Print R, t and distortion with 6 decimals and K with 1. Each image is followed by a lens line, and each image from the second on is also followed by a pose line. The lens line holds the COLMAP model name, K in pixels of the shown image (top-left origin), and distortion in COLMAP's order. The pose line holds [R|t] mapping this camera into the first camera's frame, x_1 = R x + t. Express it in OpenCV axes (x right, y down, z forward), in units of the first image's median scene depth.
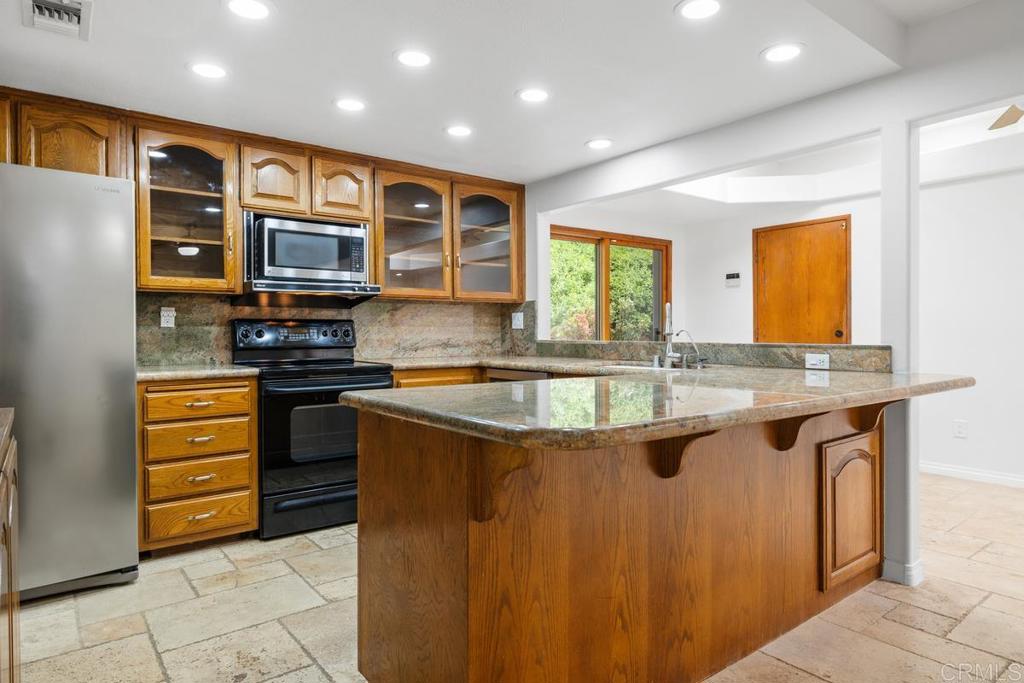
lens RADIAL K [[609.8, 0, 516.6], [0, 609.8, 334.0], [0, 0, 1]] dist [-0.009468, -0.000371]
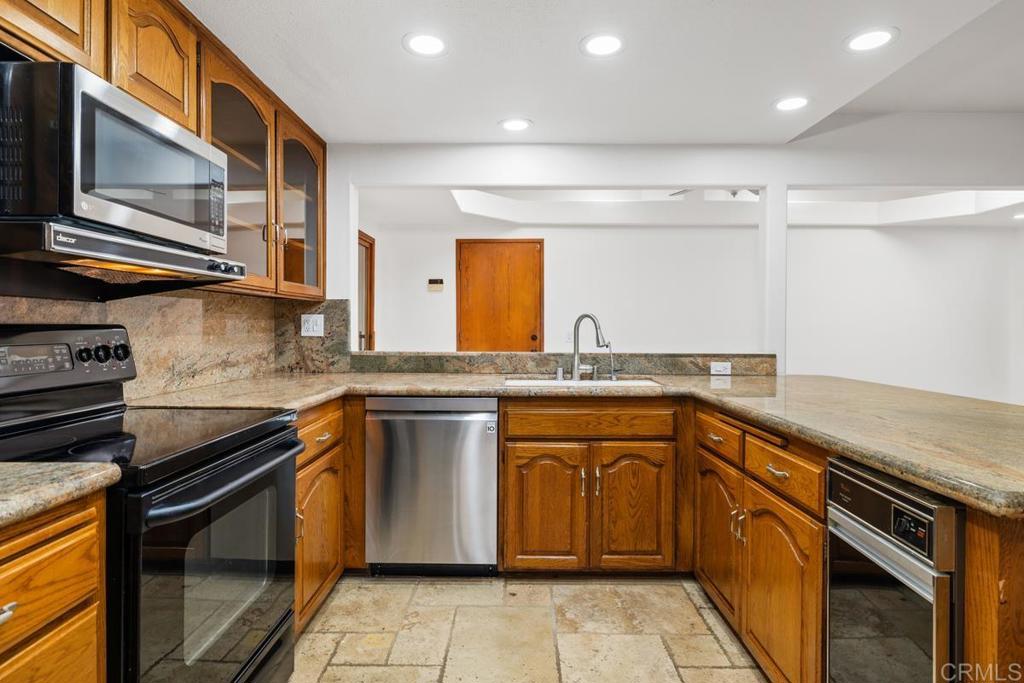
lens RADIAL K [[542.7, 0, 515.2], [0, 542.7, 328.8], [0, 0, 1]] dist [-0.003190, 0.000238]
pose [[0.620732, 0.003393, 0.784015, -0.470900], [-0.004004, 0.999991, -0.001157, -0.023562], [-0.784012, -0.002421, 0.620740, 0.533199]]
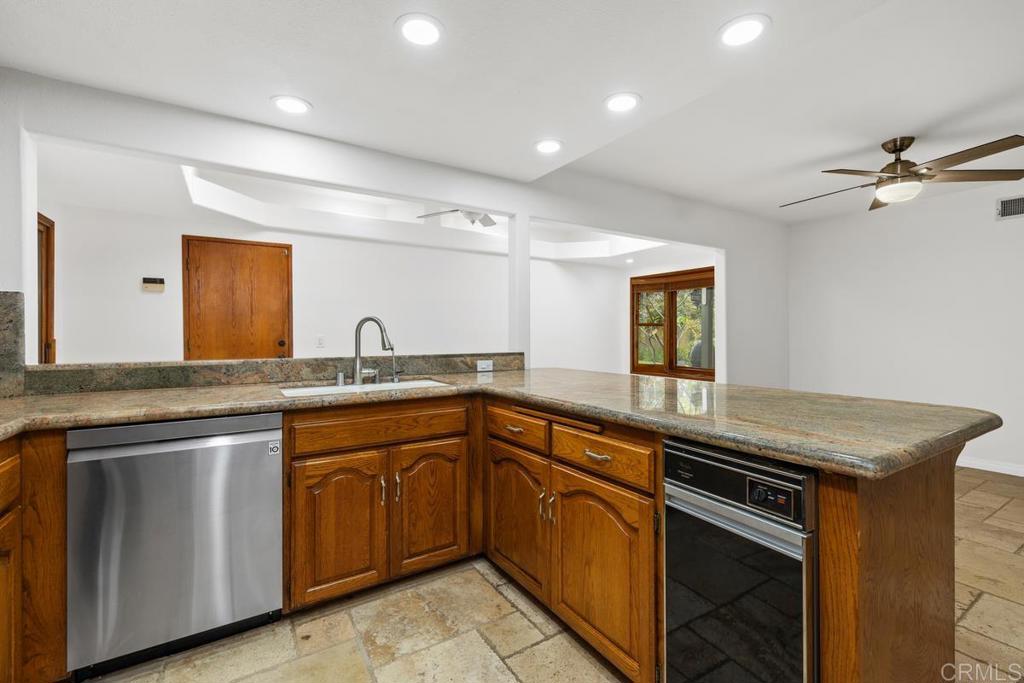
lens RADIAL K [[439.1, 0, 512.8], [0, 439.1, 333.2], [0, 0, 1]] dist [0.002465, 0.000569]
pose [[0.096655, 0.005287, 0.995304, -0.396815], [0.005730, 0.999966, -0.005868, -0.018302], [-0.995301, 0.006271, 0.096622, 0.680449]]
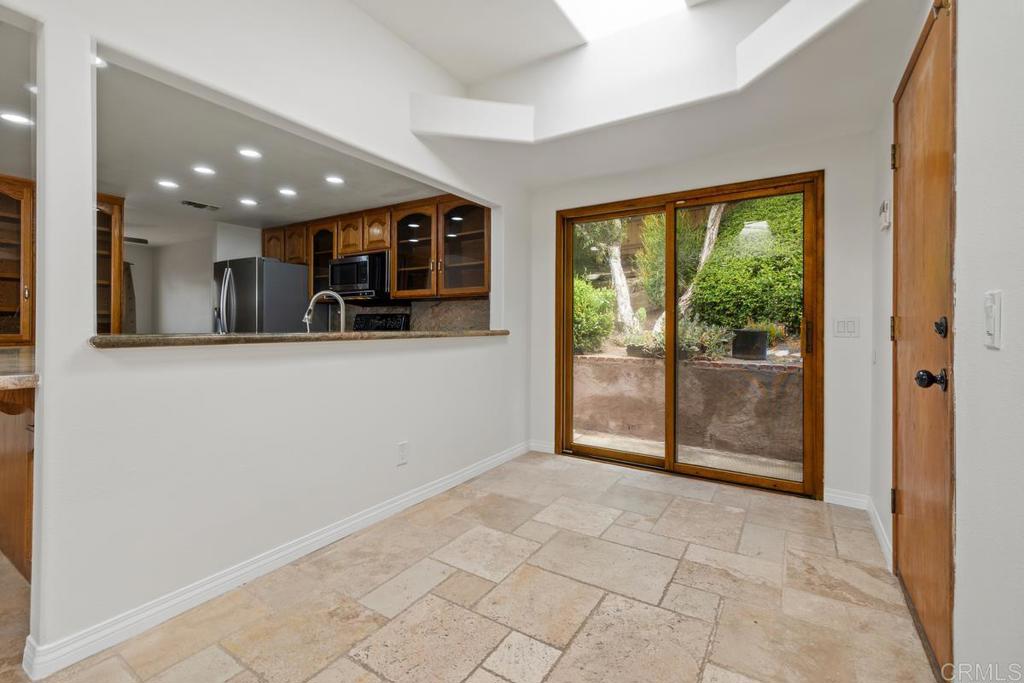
lens RADIAL K [[450.9, 0, 514.4], [0, 450.9, 325.9], [0, 0, 1]] dist [0.003999, 0.000284]
pose [[0.338165, 0.010881, -0.941024, 0.994166], [-0.008902, 0.999925, 0.008362, -0.004609], [0.941045, 0.005549, 0.338237, 0.990179]]
